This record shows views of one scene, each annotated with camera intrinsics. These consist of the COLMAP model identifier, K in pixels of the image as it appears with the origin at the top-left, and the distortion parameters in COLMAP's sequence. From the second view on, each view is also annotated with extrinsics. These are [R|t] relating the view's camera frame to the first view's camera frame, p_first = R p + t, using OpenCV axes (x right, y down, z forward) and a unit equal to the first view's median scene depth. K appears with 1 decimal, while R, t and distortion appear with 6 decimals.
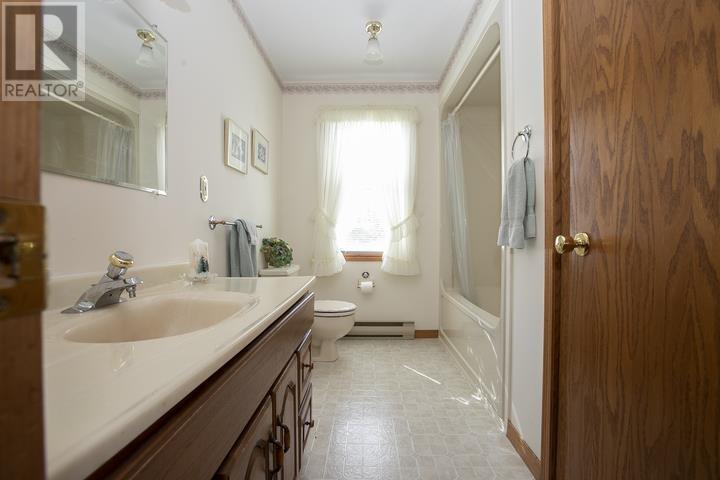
lens RADIAL K [[332.5, 0, 363.4], [0, 332.5, 238.5], [0, 0, 1]] dist [-0.031534, 0.007010]
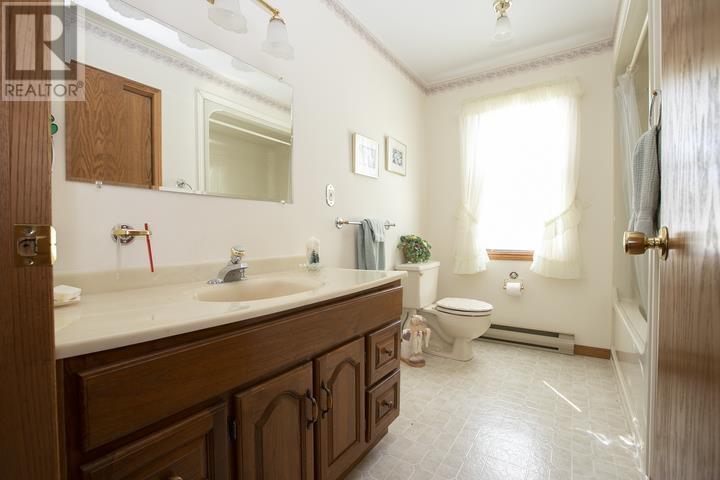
lens RADIAL K [[332.5, 0, 362.1], [0, 332.5, 238.4], [0, 0, 1]] dist [-0.031534, 0.007010]
pose [[0.836850, 0.003096, -0.547424, 0.182653], [0.002310, 0.999955, 0.009188, -0.001691], [0.547428, -0.008953, 0.836805, 0.018140]]
